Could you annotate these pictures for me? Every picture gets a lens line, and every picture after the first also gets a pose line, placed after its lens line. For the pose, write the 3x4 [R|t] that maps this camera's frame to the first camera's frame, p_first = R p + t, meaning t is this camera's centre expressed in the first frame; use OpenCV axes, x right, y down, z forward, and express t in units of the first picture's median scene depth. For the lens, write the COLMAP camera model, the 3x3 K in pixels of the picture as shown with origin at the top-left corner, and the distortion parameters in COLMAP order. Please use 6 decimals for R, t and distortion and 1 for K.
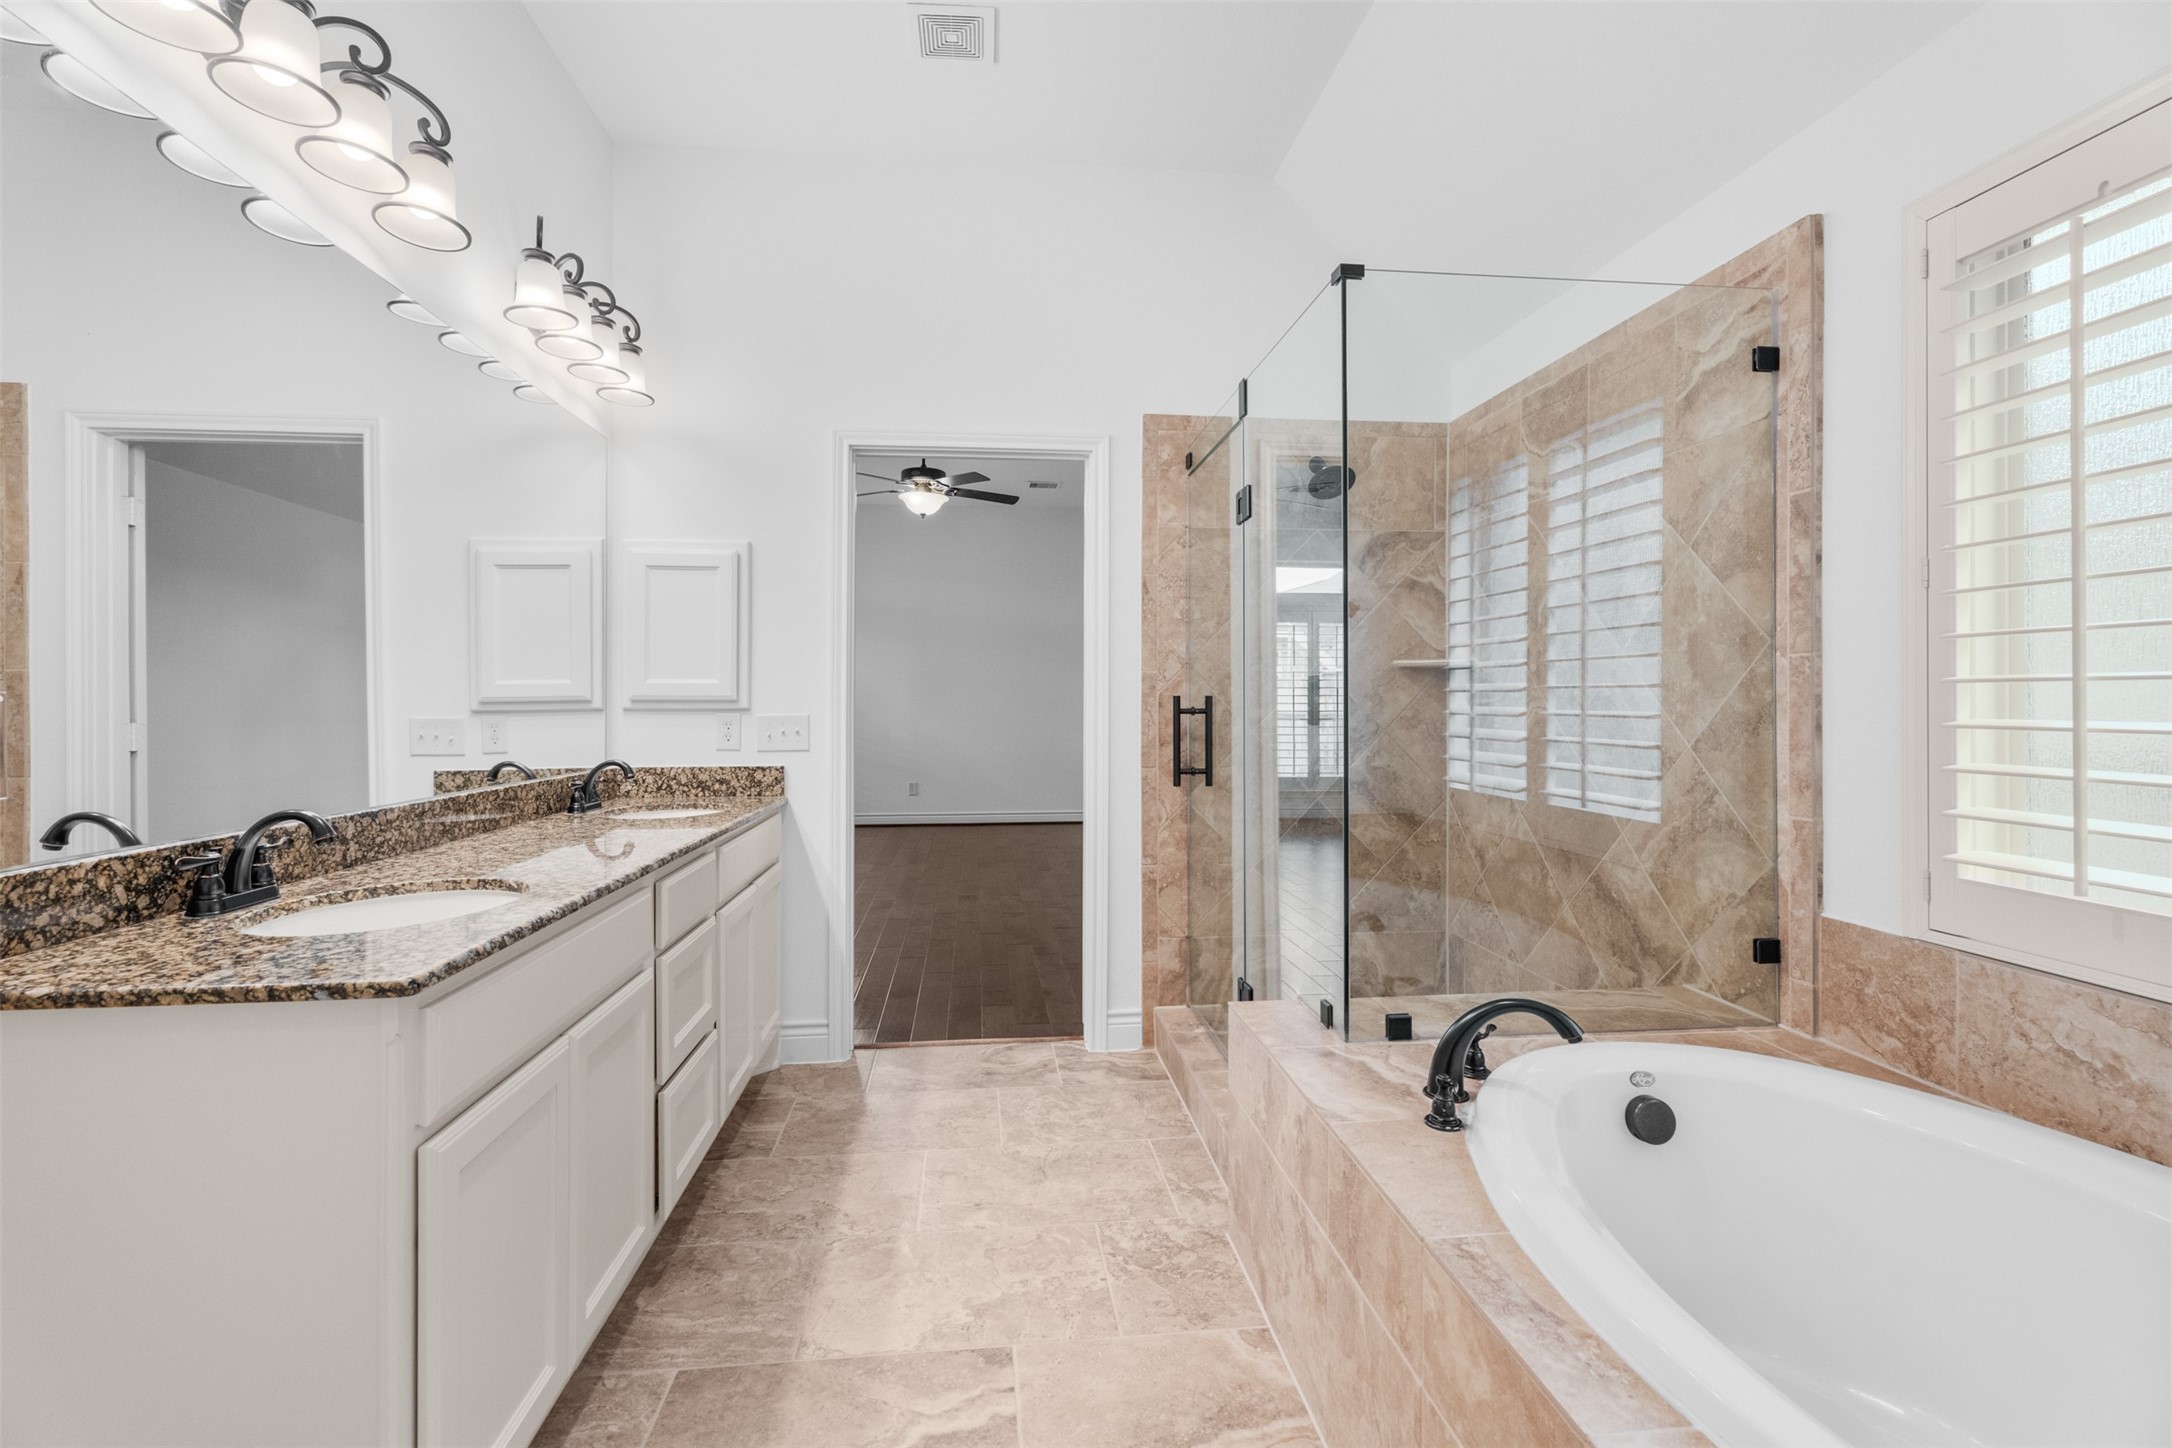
lens RADIAL K [[963.1, 0, 1098.5], [0, 963.1, 676.2], [0, 0, 1]] dist [0.004846, -0.001162]
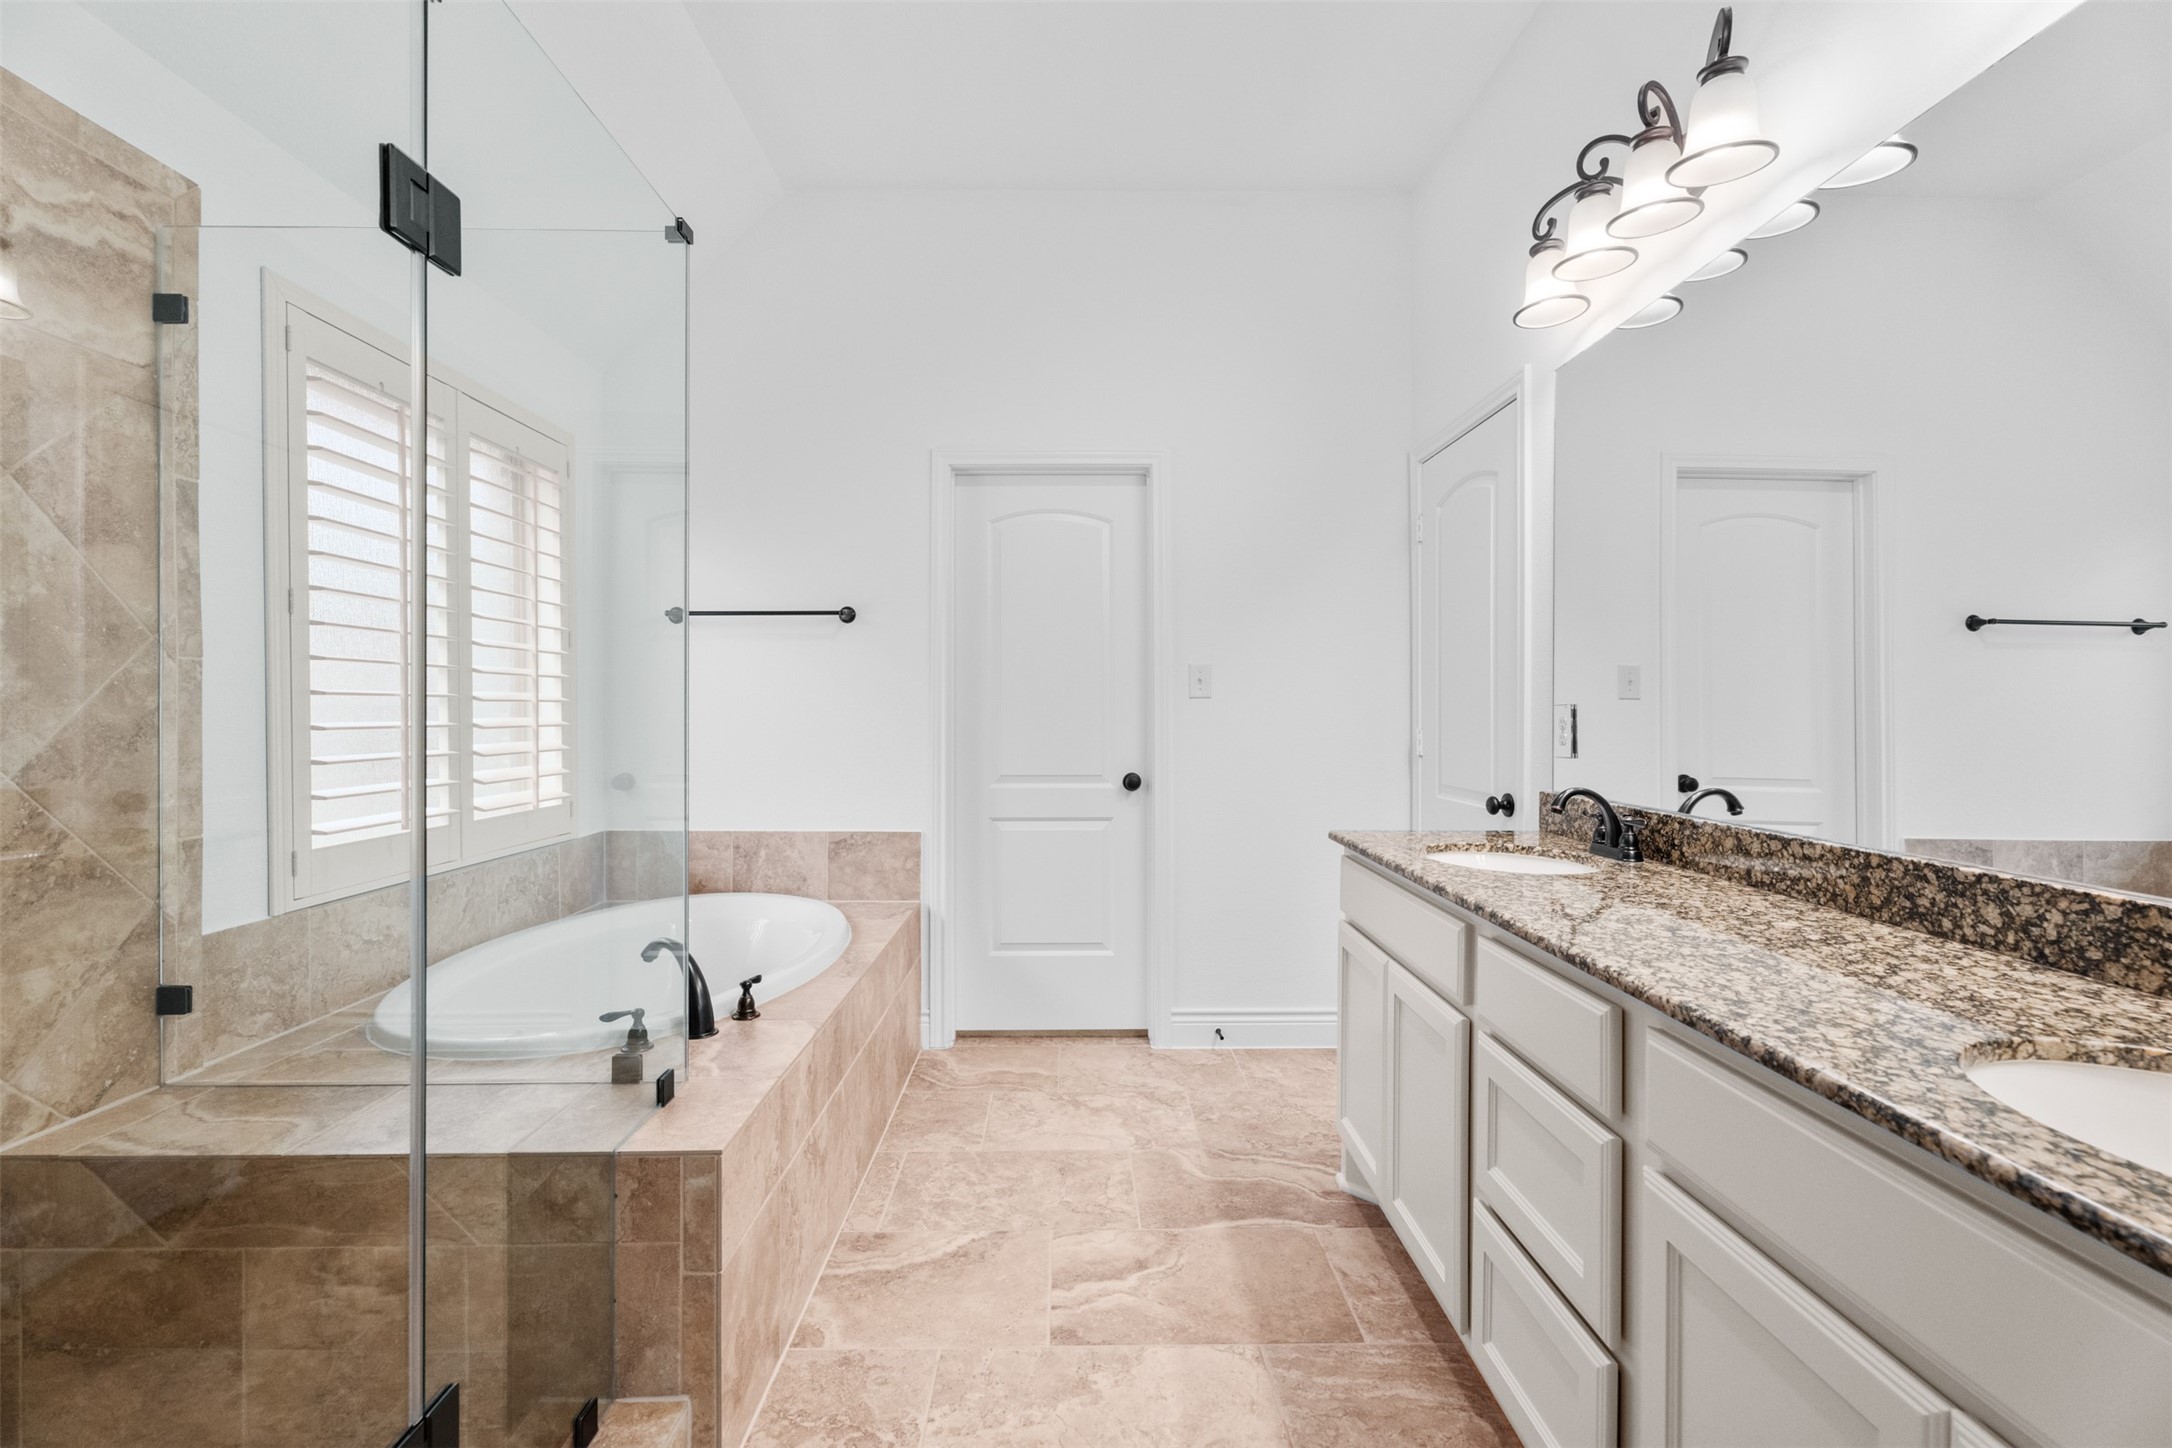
lens RADIAL K [[963.1, 0, 1084.7], [0, 963.1, 716.3], [0, 0, 1]] dist [0.004846, -0.001162]
pose [[-0.993488, -0.000556, 0.113938, -0.229975], [-0.002453, 0.999861, -0.016509, 0.048364], [-0.113913, -0.016681, -0.993351, 1.923389]]
